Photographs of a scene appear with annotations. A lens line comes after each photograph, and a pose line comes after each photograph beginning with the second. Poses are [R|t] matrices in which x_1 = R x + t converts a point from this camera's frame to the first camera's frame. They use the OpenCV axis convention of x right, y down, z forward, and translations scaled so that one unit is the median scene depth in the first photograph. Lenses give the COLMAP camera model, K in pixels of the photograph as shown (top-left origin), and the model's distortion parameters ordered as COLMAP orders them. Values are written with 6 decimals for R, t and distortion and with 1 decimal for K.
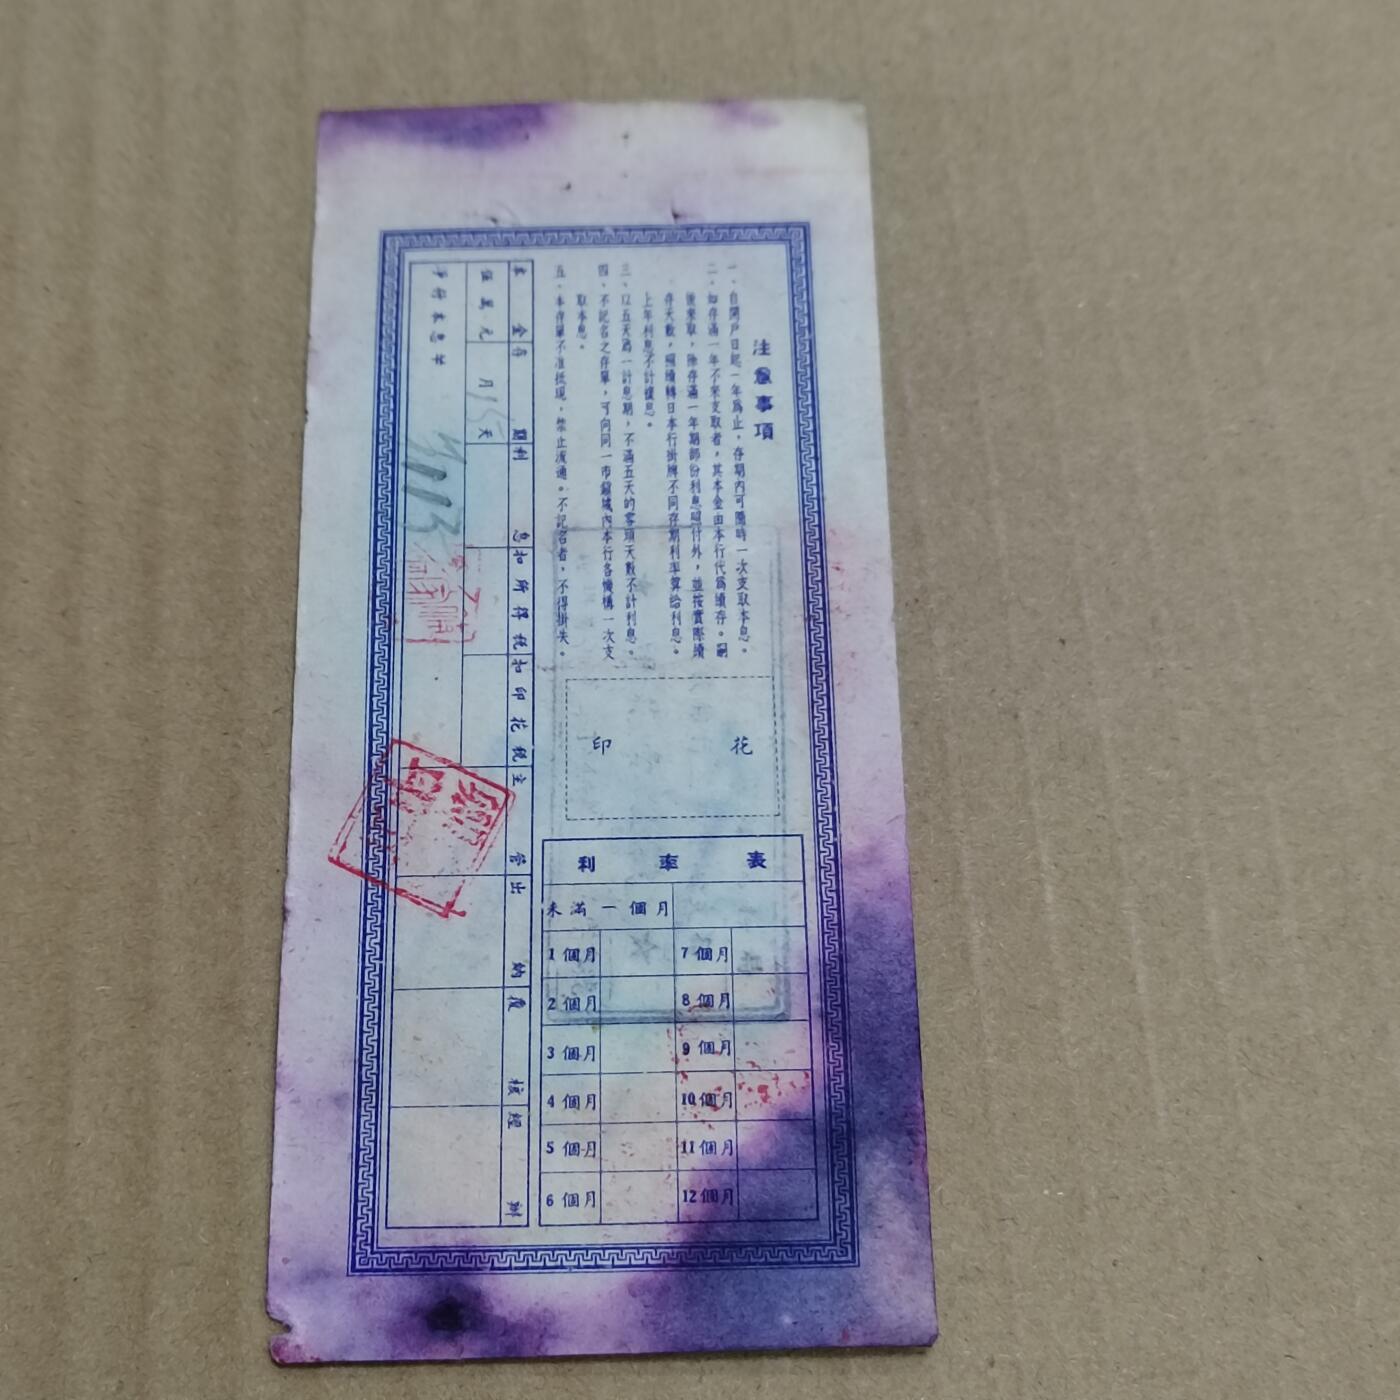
lens RADIAL K [[2033.9, 0, 699.5], [0, 2033.9, 706.7], [0, 0, 1]] dist [0.002823, 0.000000]
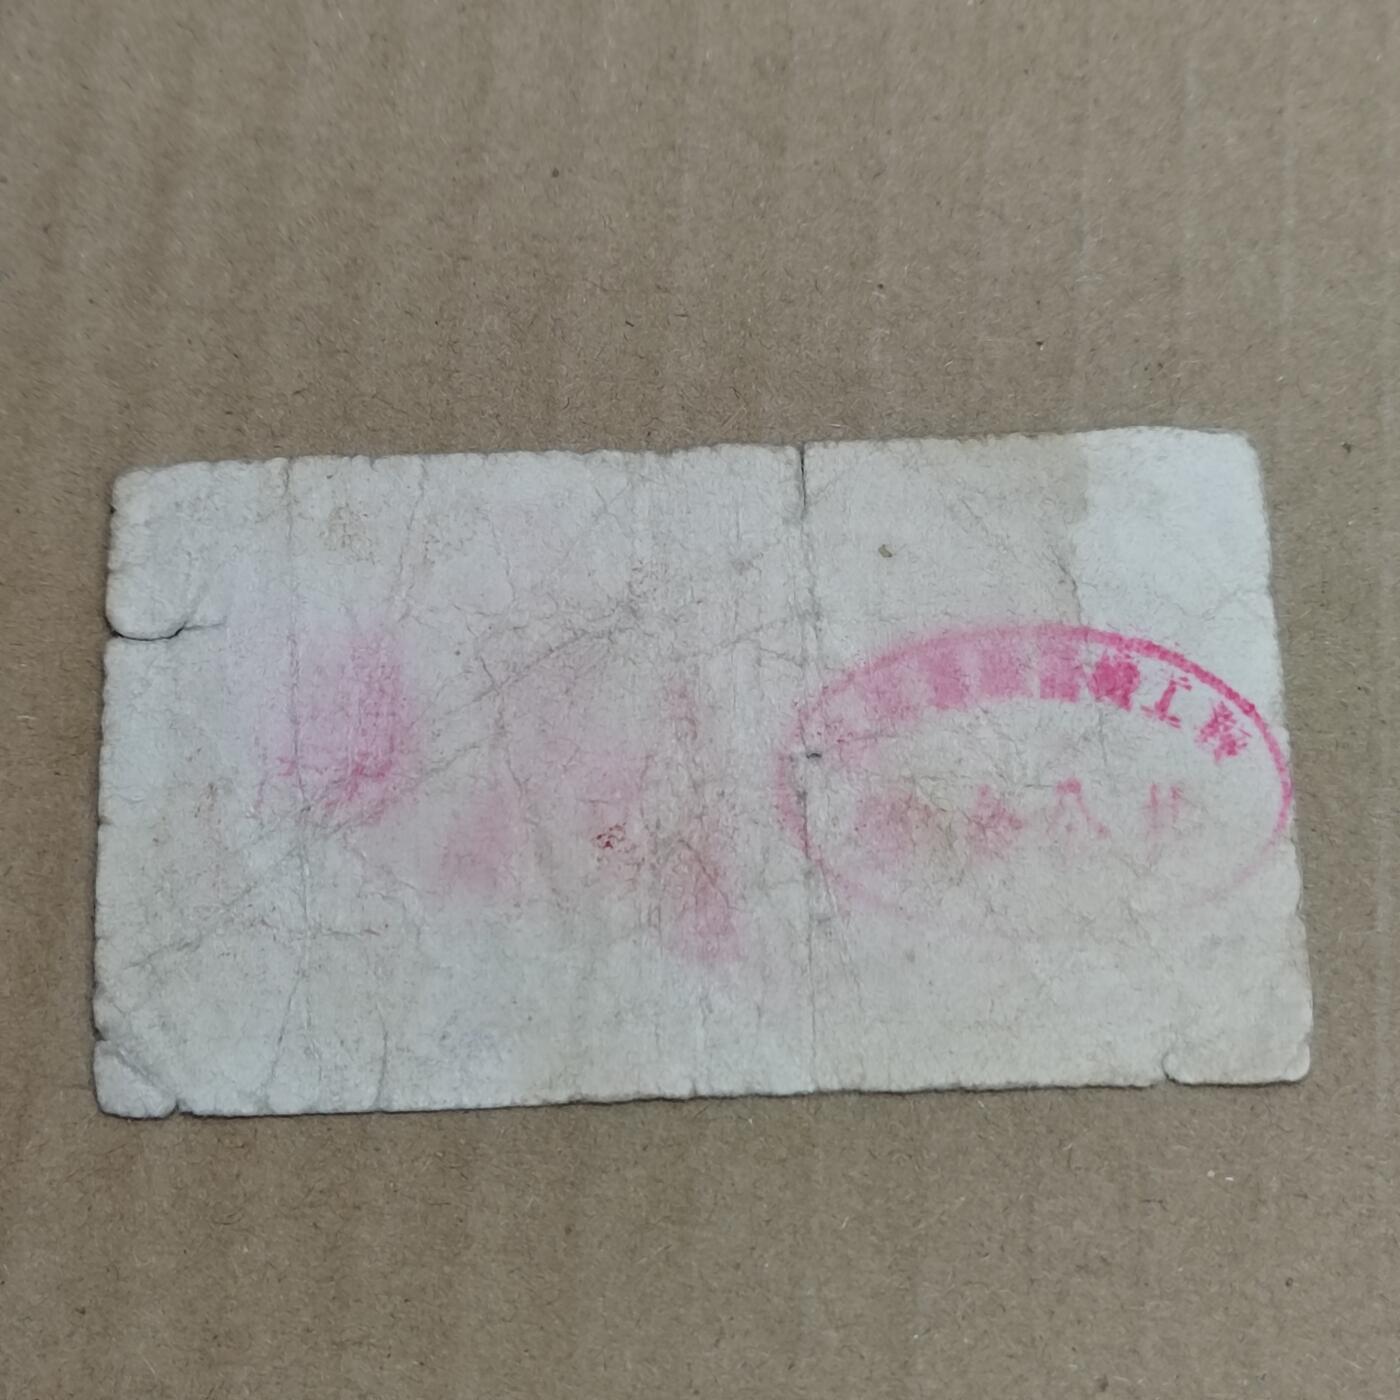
lens RADIAL K [[2033.9, 0, 706.8], [0, 2033.9, 703.8], [0, 0, 1]] dist [0.002823, 0.000000]
pose [[0.987265, 0.147713, -0.059068, 0.005832], [-0.140860, 0.984234, 0.106966, 0.013964], [0.073937, -0.097284, 0.992507, 0.247630]]
